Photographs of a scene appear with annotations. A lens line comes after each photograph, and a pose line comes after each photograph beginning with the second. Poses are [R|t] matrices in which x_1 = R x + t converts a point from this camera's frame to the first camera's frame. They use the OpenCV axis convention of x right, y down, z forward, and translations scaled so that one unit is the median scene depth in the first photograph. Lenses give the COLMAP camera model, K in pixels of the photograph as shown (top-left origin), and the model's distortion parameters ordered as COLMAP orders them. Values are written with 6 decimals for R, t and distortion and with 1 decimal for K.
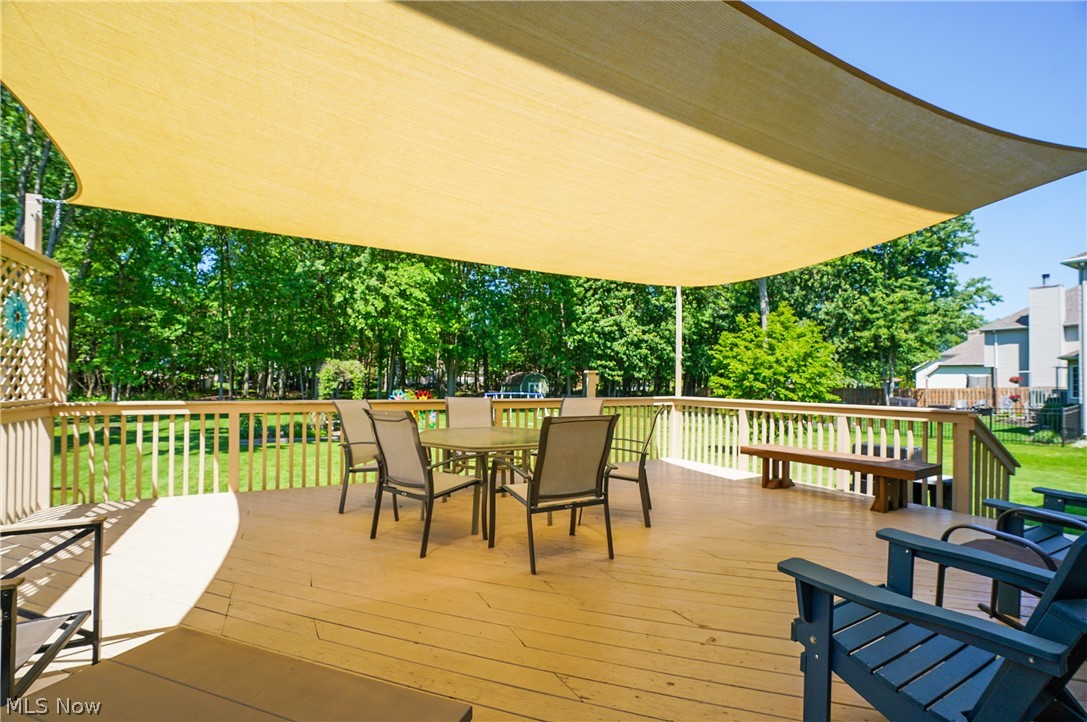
lens RADIAL K [[507.5, 0, 533.8], [0, 507.5, 362.1], [0, 0, 1]] dist [-0.040569, 0.005954]
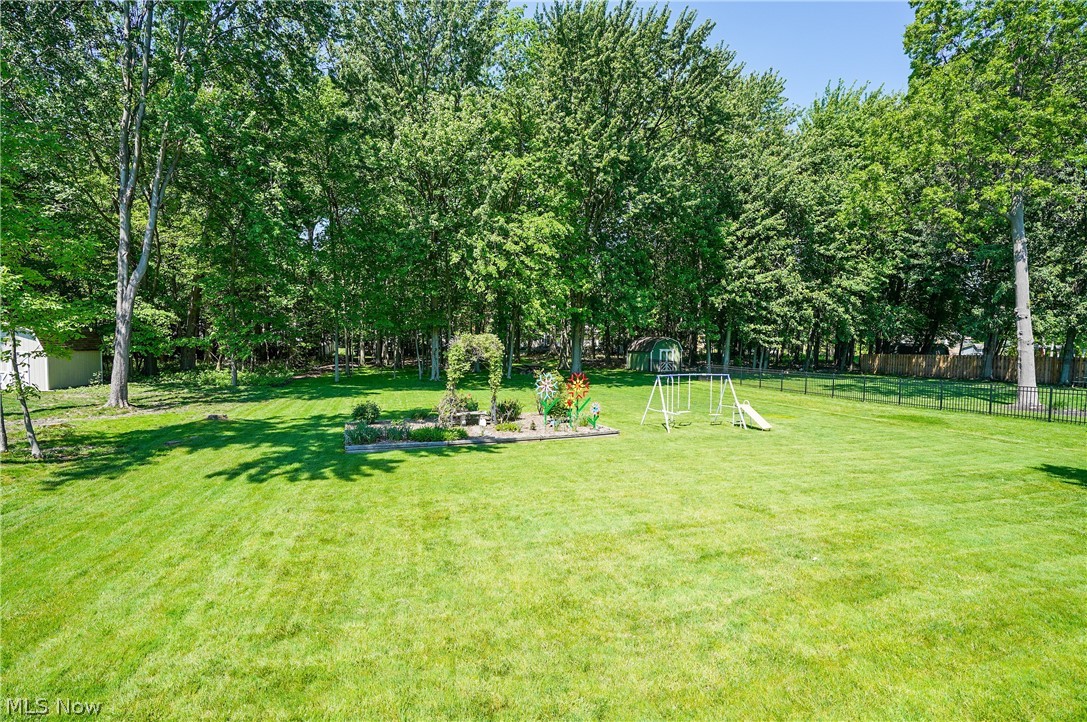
lens RADIAL K [[507.5, 0, 546.3], [0, 507.5, 366.0], [0, 0, 1]] dist [-0.040569, 0.005954]
pose [[0.985090, 0.000441, -0.172042, -0.072081], [0.014209, 0.996372, 0.083909, -0.010010], [0.171455, -0.085102, 0.981510, 0.131379]]
